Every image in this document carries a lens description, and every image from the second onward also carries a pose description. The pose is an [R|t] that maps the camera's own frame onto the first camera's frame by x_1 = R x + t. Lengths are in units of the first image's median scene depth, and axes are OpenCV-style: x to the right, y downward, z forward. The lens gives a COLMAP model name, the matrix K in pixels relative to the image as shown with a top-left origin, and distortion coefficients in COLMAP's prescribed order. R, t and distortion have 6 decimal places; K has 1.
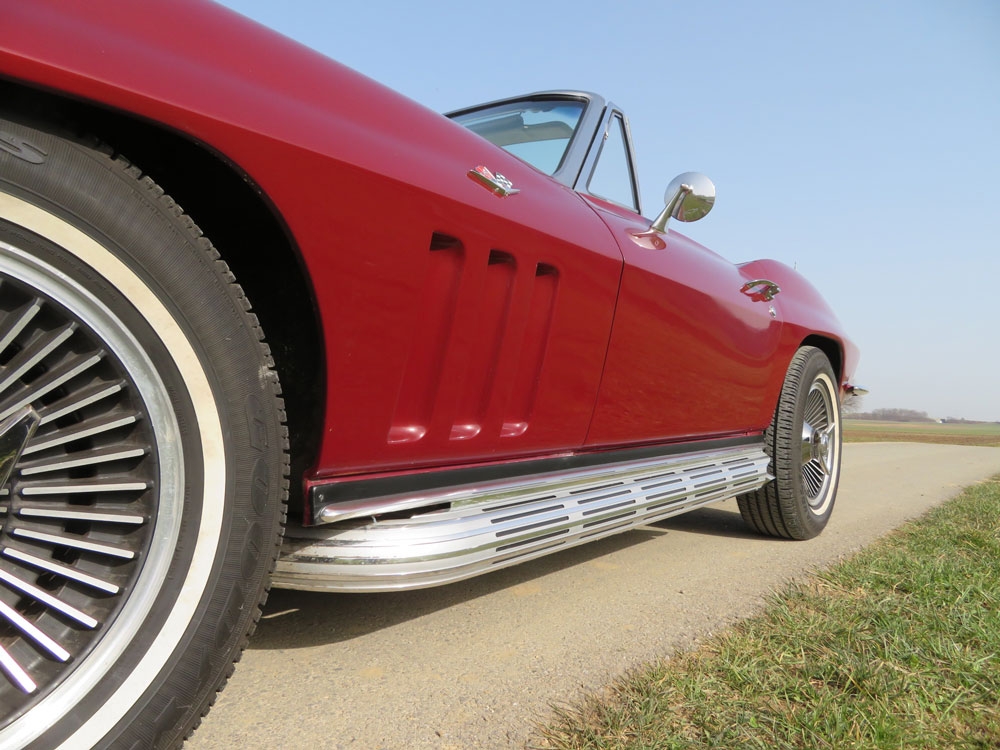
lens RADIAL K [[704.3, 0, 494.9], [0, 704.3, 376.7], [0, 0, 1]] dist [-0.016086, 0.004121]
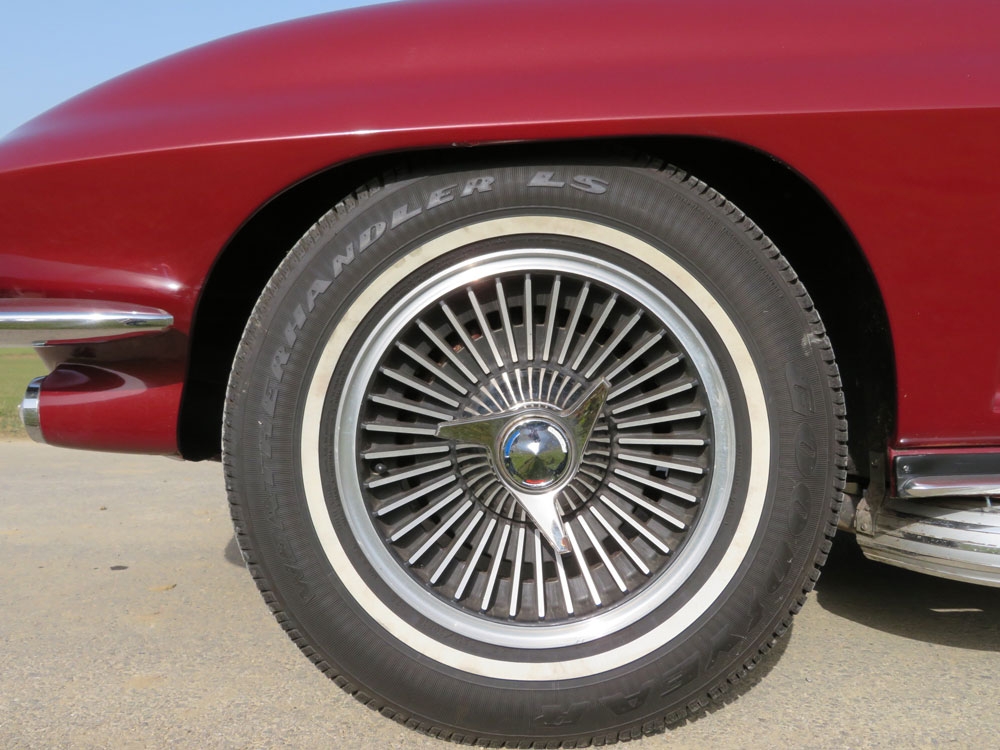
lens RADIAL K [[931.8, 0, 500.6], [0, 931.8, 381.7], [0, 0, 1]] dist [0.000618, 0.000000]
pose [[0.616628, 0.003527, -0.787246, 0.512952], [0.052249, 0.997602, 0.045395, -0.033374], [0.785519, -0.069125, 0.614965, -0.213580]]
